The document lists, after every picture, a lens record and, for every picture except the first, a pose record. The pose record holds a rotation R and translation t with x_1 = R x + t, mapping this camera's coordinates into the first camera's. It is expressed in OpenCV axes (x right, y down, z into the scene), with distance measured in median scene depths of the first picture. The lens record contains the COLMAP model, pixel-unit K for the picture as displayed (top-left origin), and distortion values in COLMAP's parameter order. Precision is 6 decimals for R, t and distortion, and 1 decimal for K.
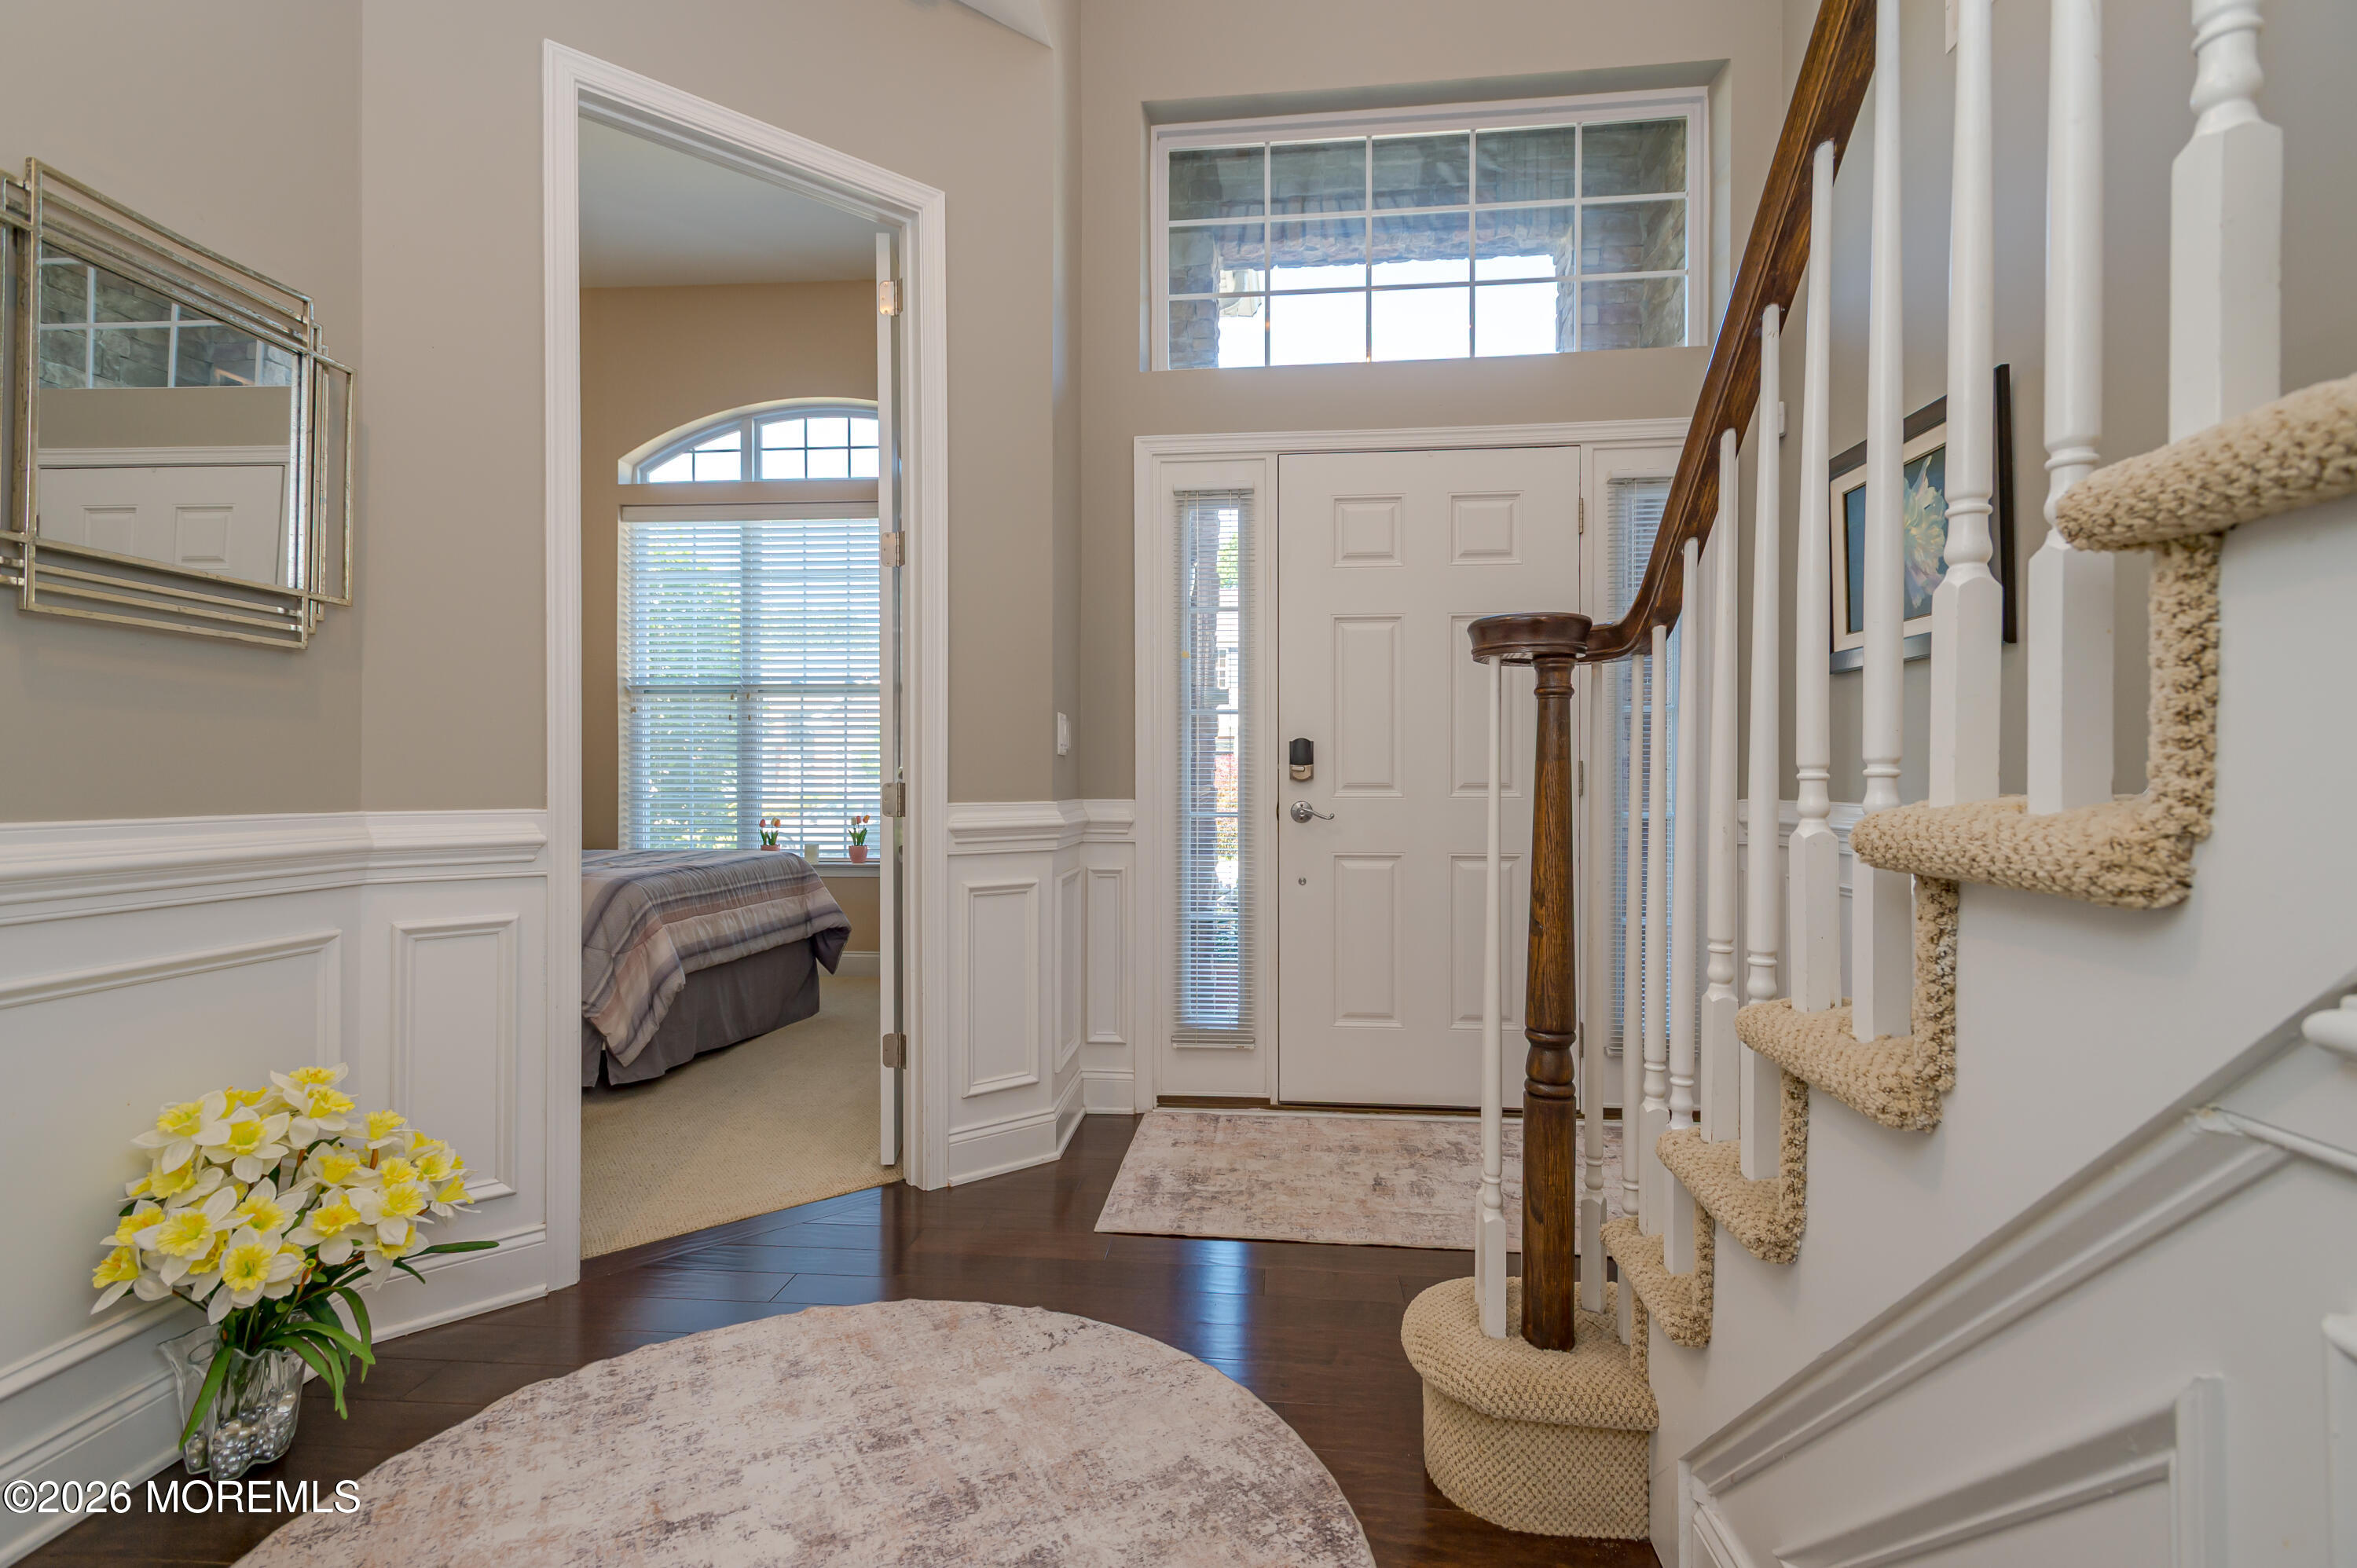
lens RADIAL K [[1096.1, 0, 1182.0], [0, 1096.1, 788.2], [0, 0, 1]] dist [0.014193, -0.003135]
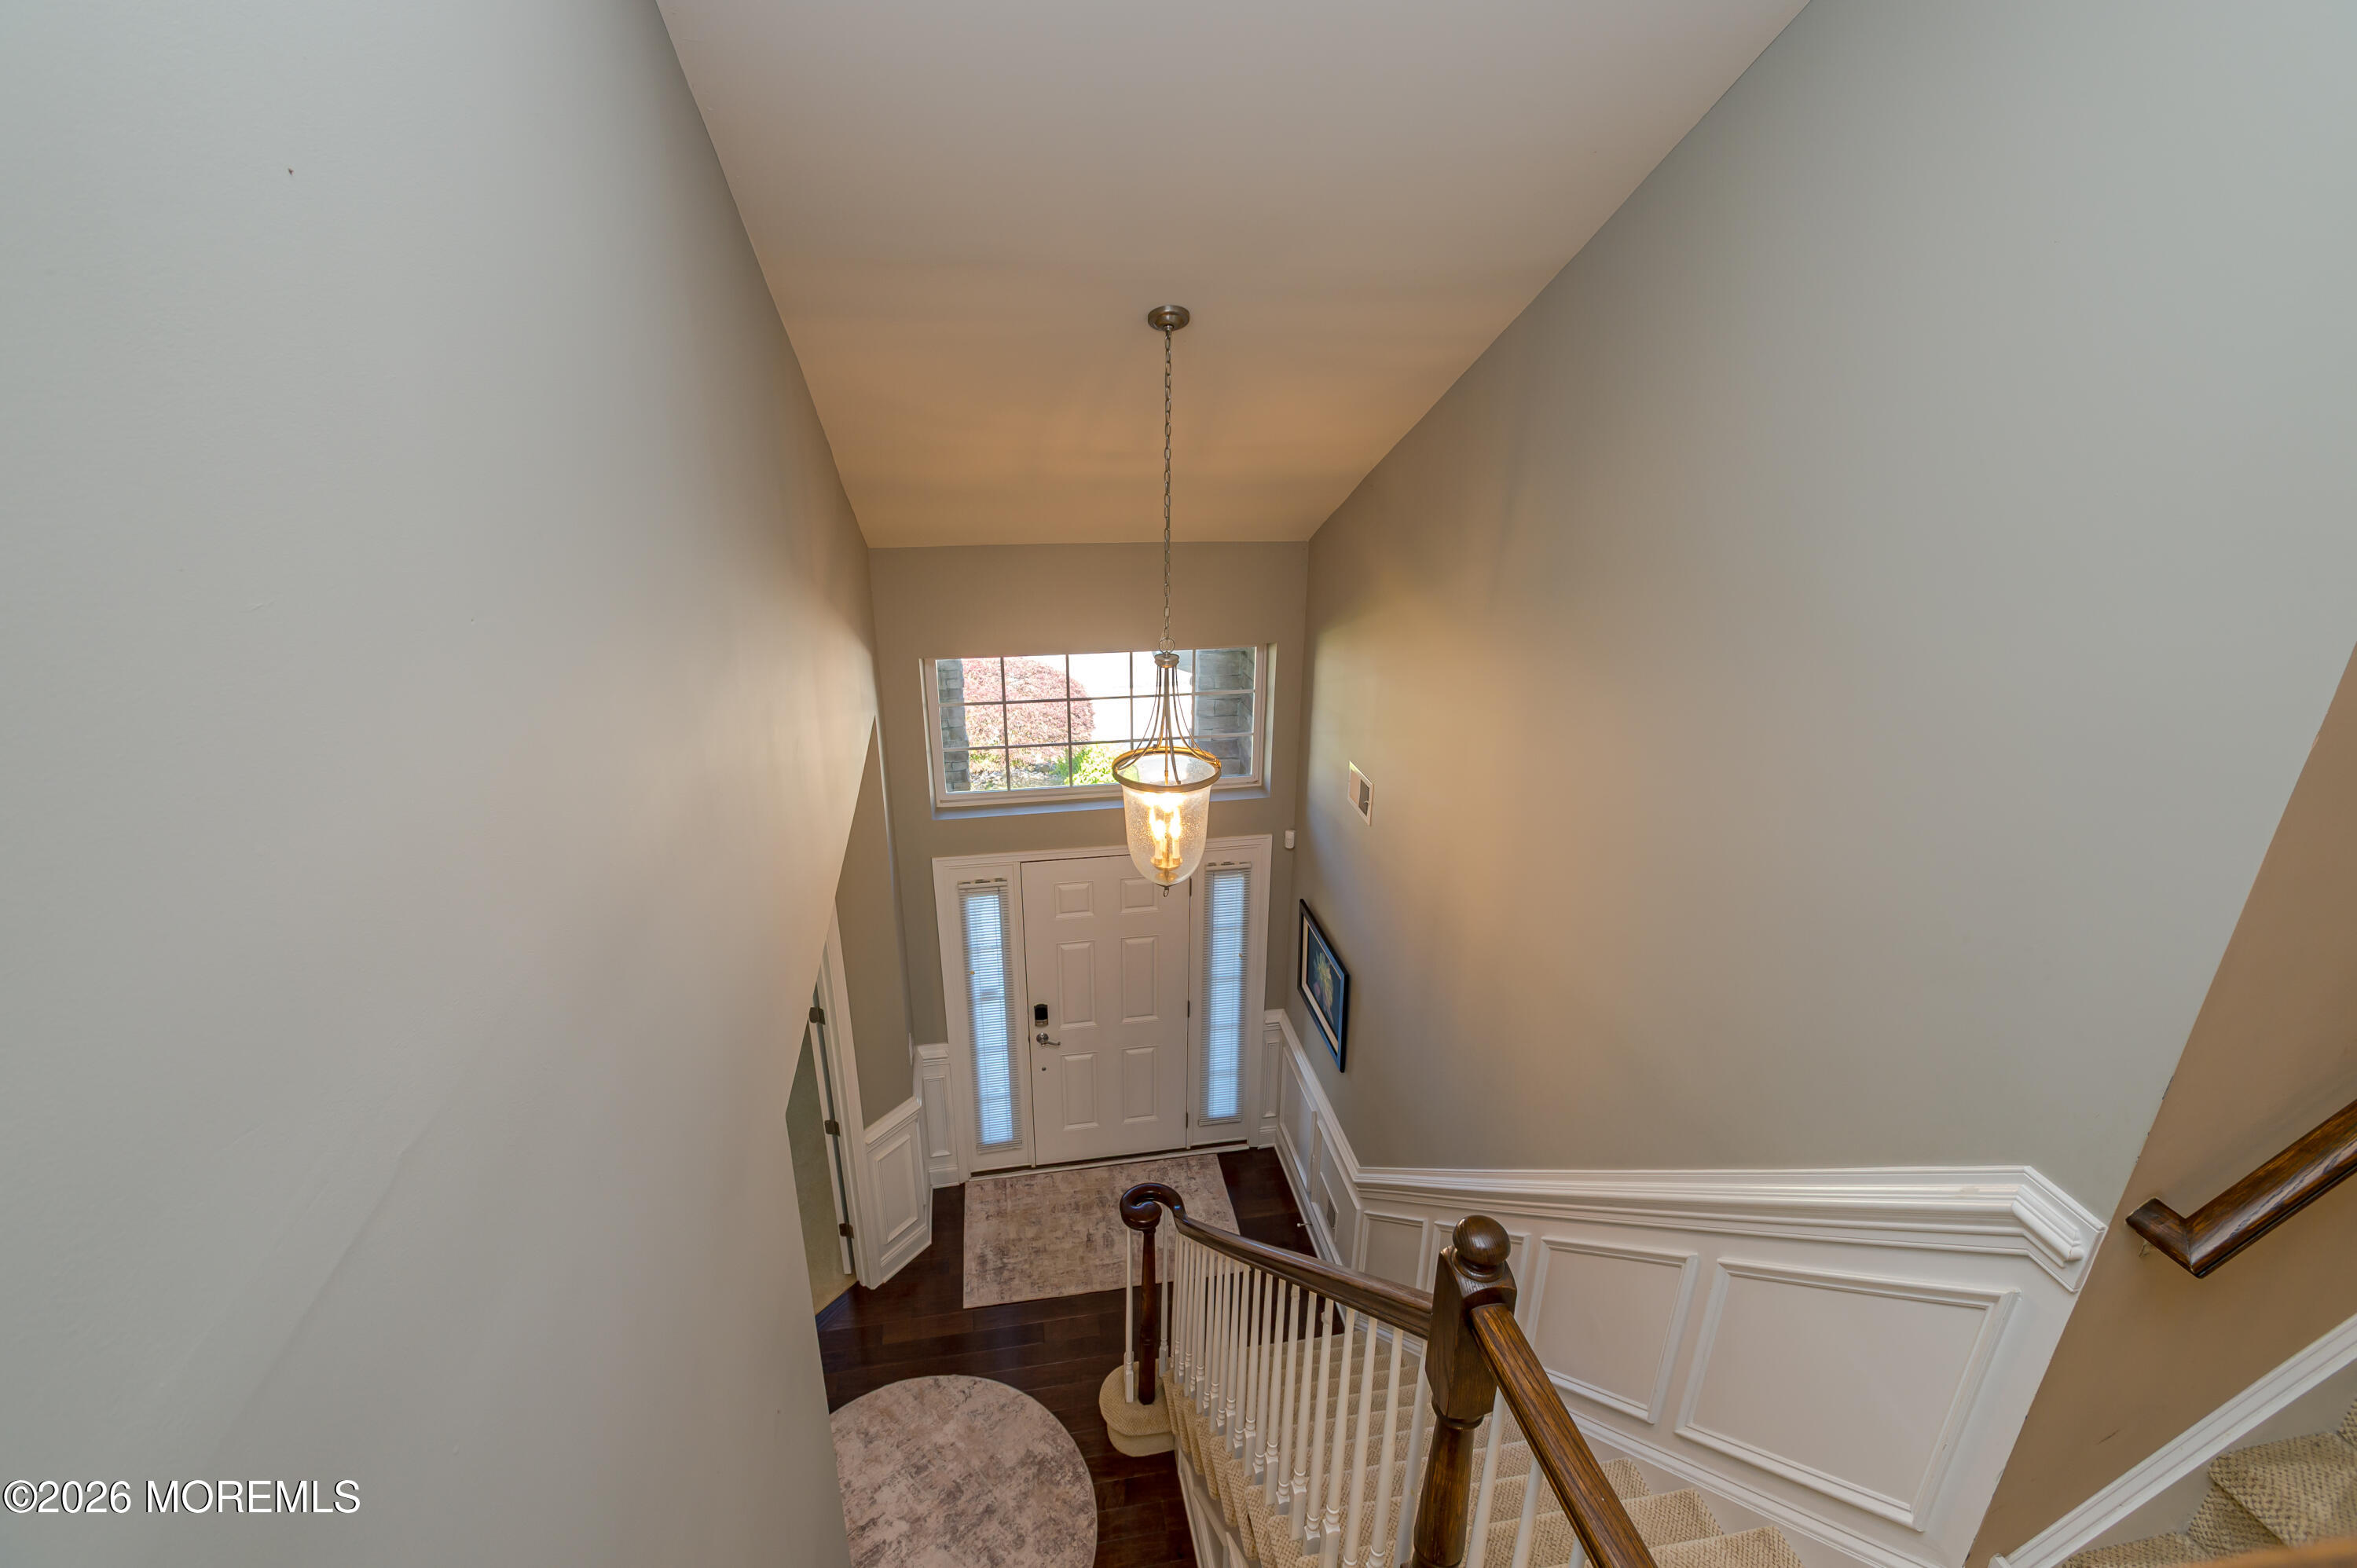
lens RADIAL K [[1096.1, 0, 1187.6], [0, 1096.1, 770.8], [0, 0, 1]] dist [0.014193, -0.003135]
pose [[0.962037, -0.091040, 0.257285, -0.117709], [-0.011304, 0.928621, 0.370858, -1.439604], [-0.272683, -0.359687, 0.892339, -0.719842]]
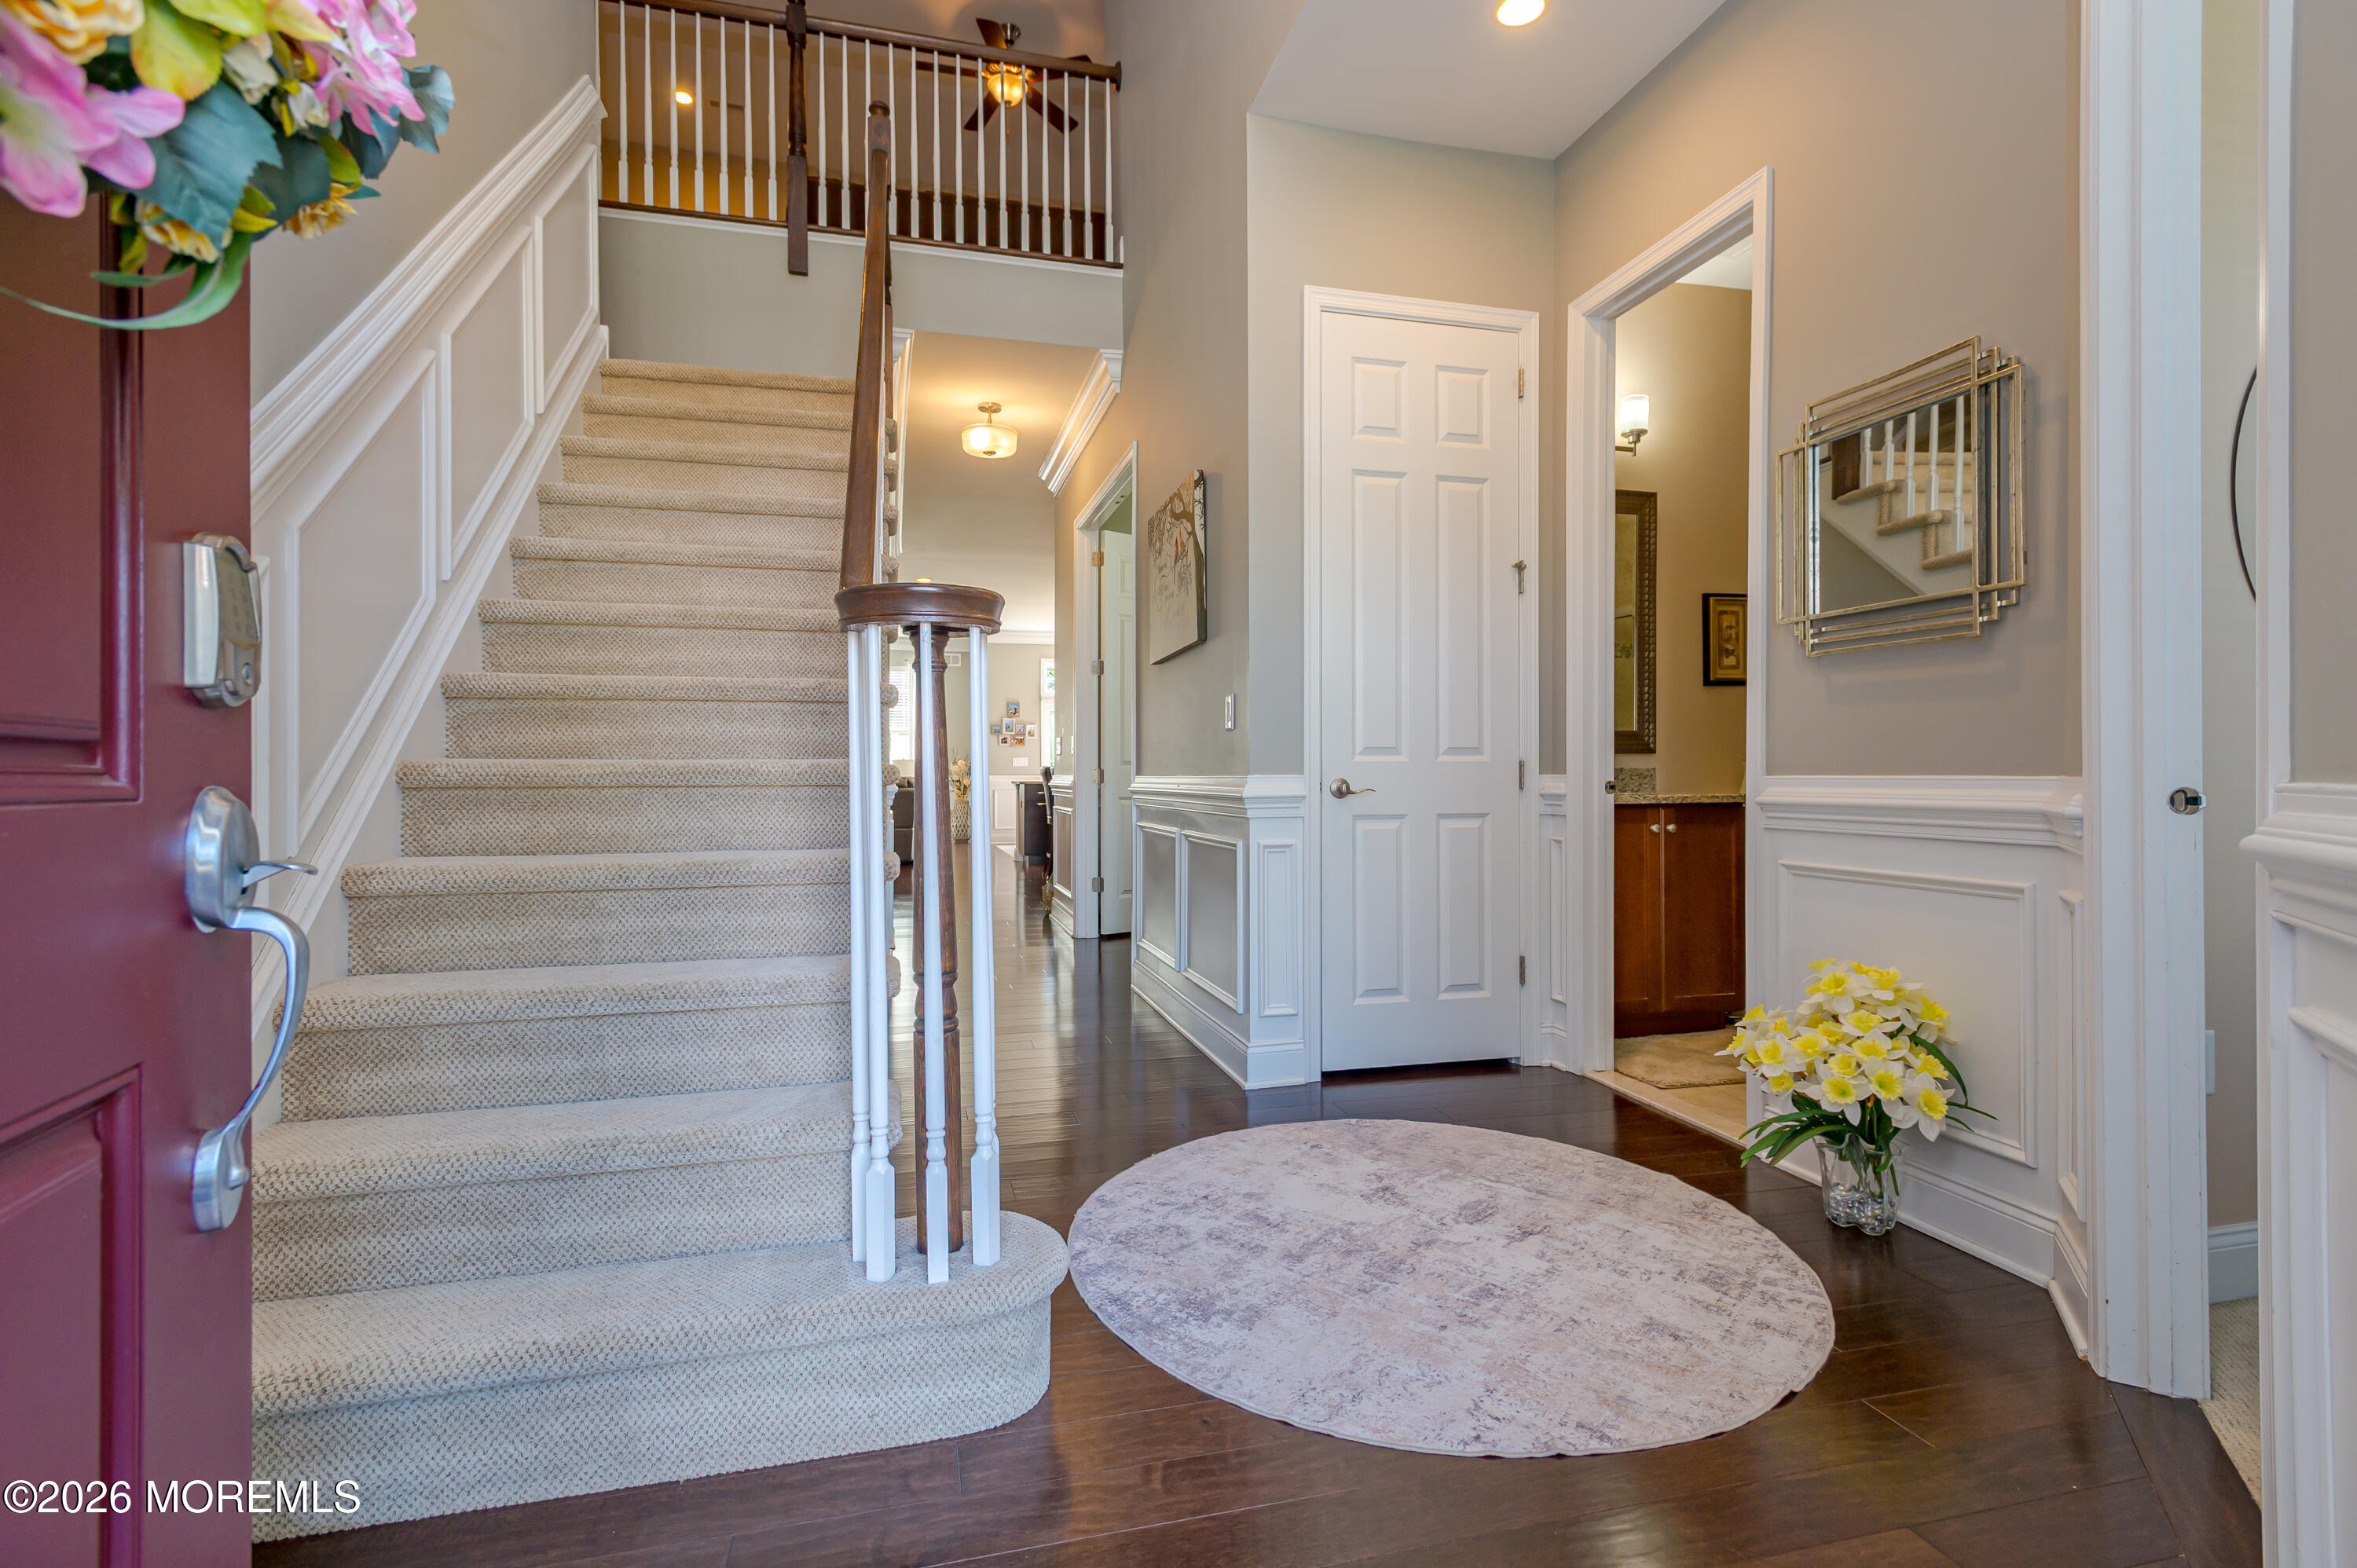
lens RADIAL K [[1096.1, 0, 1174.1], [0, 1096.1, 770.1], [0, 0, 1]] dist [0.014193, -0.003135]
pose [[-0.944660, 0.003860, -0.328029, 0.305461], [0.002569, 0.999987, 0.004371, 0.007704], [0.328042, 0.003286, -0.944658, 1.378728]]
